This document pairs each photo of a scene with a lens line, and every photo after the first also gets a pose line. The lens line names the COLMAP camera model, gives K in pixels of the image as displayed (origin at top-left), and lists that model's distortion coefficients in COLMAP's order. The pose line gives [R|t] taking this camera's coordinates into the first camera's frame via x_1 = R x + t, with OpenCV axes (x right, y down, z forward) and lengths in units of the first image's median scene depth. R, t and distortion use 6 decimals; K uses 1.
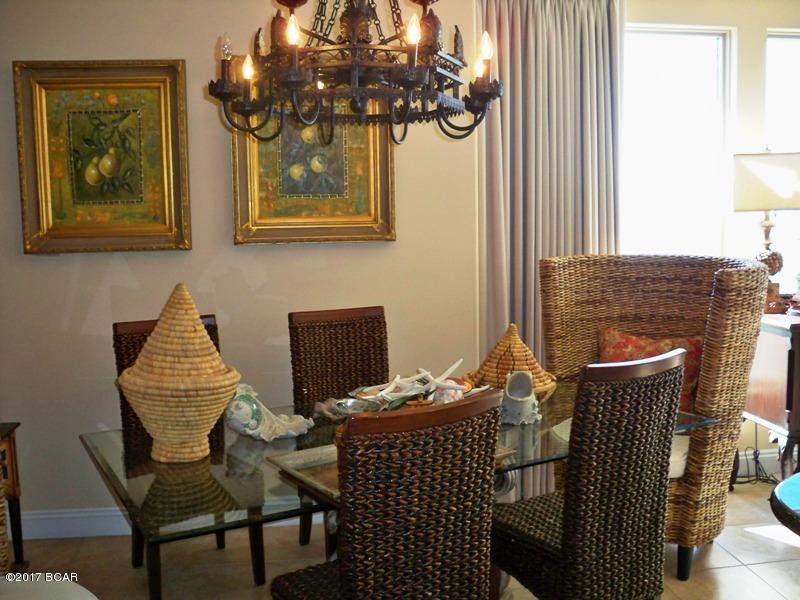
lens RADIAL K [[803.8, 0, 400.0], [0, 803.8, 300.0], [0, 0, 1]] dist [-0.093346, 0.026937]
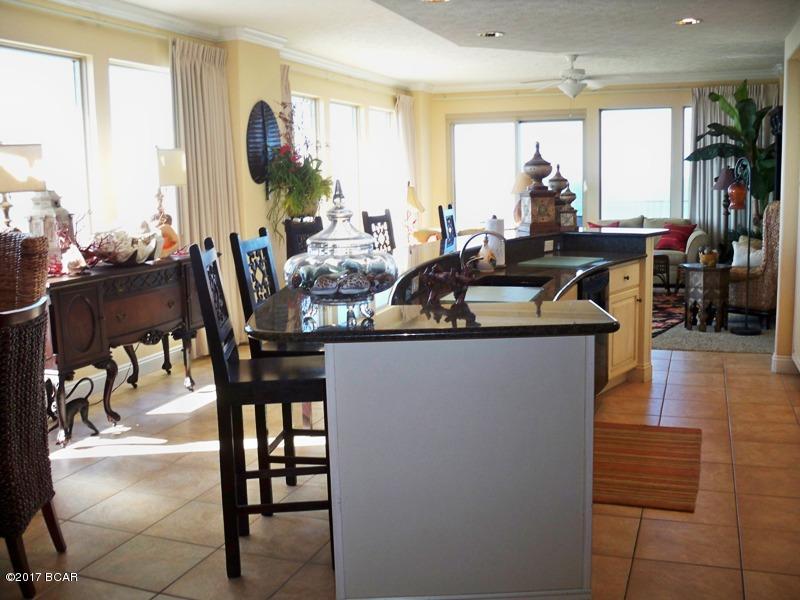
lens RADIAL K [[803.8, 0, 400.0], [0, 803.8, 300.0], [0, 0, 1]] dist [-0.093346, 0.026937]
pose [[0.479768, -0.131185, 0.867533, -0.307818], [0.121827, 0.989142, 0.082200, 0.020860], [-0.868897, 0.066252, 0.490540, -0.080285]]
